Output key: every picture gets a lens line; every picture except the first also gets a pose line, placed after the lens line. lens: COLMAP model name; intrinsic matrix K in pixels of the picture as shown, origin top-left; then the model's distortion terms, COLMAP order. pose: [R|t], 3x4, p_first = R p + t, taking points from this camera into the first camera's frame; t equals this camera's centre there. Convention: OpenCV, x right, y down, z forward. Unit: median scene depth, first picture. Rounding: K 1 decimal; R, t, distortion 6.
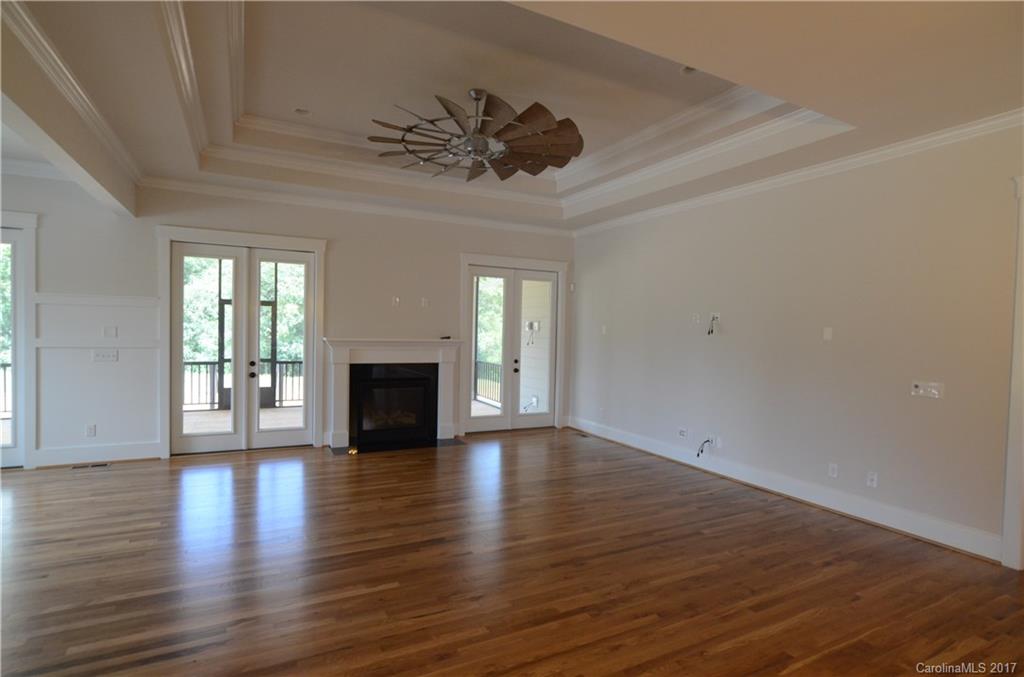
lens RADIAL K [[518.3, 0, 509.5], [0, 518.3, 343.5], [0, 0, 1]] dist [-0.023648, -0.000007]
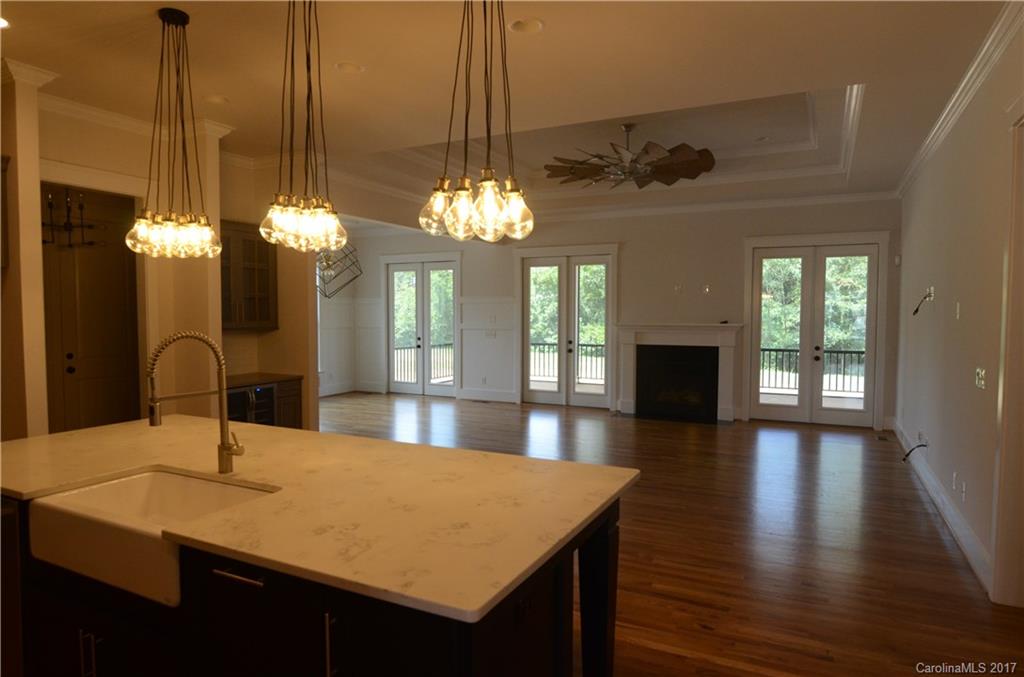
lens RADIAL K [[629.7, 0, 499.2], [0, 629.7, 341.4], [0, 0, 1]] dist [-0.005435, -0.000348]
pose [[0.582452, 0.013643, -0.812751, 0.739120], [-0.014267, 0.999877, 0.006561, 0.029453], [0.812740, 0.007774, 0.582575, -0.114760]]
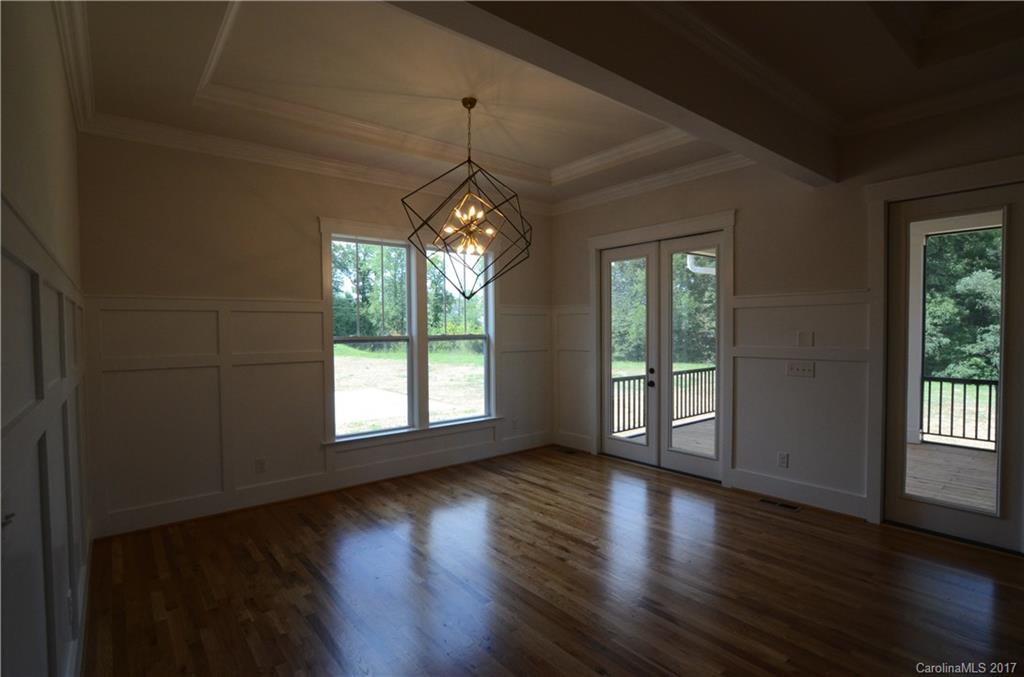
lens RADIAL K [[496.7, 0, 502.3], [0, 496.7, 343.3], [0, 0, 1]] dist [-0.021236, -0.000458]
pose [[0.201604, 0.006065, -0.979448, -0.122207], [-0.017681, 0.999840, 0.002552, -0.008965], [0.979308, 0.016803, 0.201679, 0.348879]]
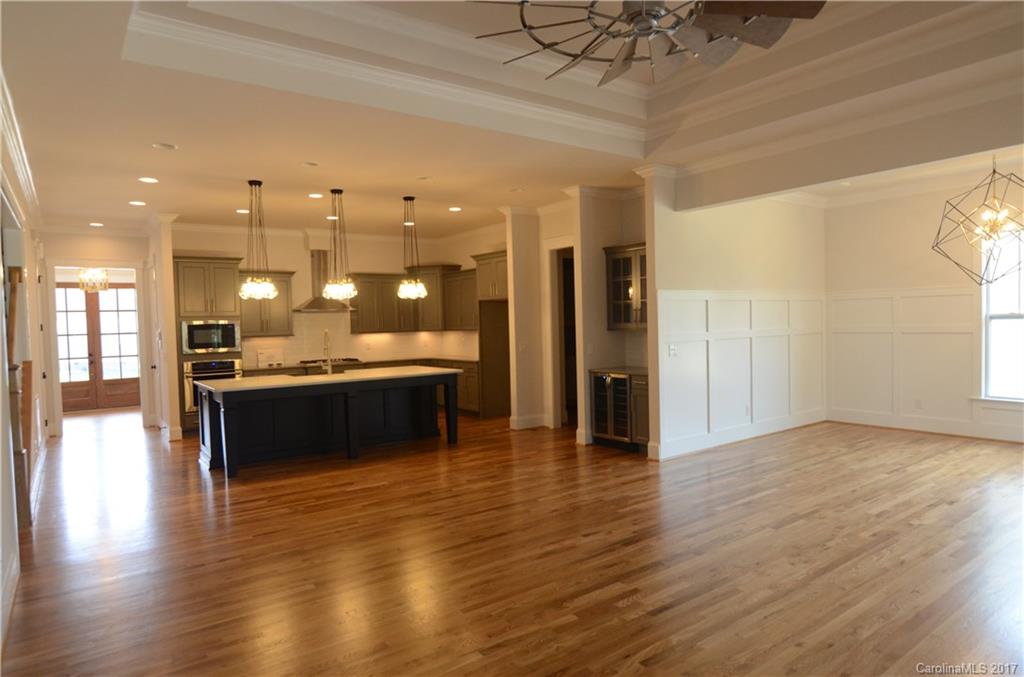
lens RADIAL K [[610.4, 0, 512.0], [0, 610.4, 338.5], [0, 0, 1]] dist [-0.017343, -0.000567]
pose [[-0.987850, 0.006309, -0.155281, 0.146641], [-0.002374, 0.998447, 0.055667, -0.030216], [0.155391, 0.055359, -0.986301, 1.246434]]
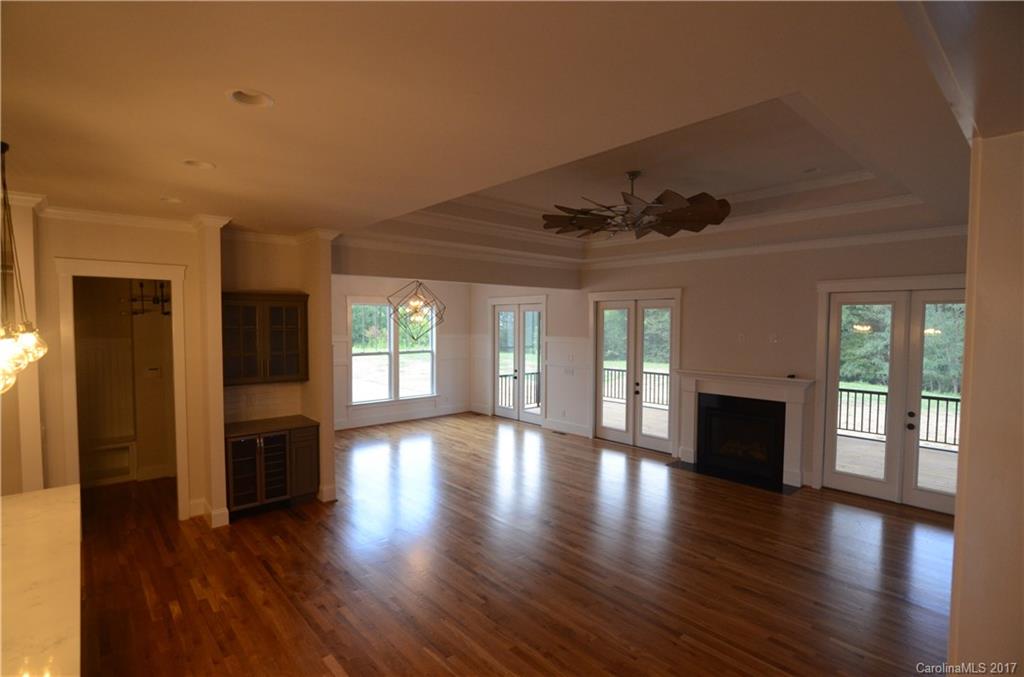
lens RADIAL K [[496.7, 0, 502.3], [0, 496.7, 343.3], [0, 0, 1]] dist [-0.021236, -0.000458]
pose [[0.239125, 0.017698, -0.970827, 0.702617], [-0.030398, 0.999480, 0.010733, -0.073484], [0.970513, 0.026945, 0.239539, 0.331087]]
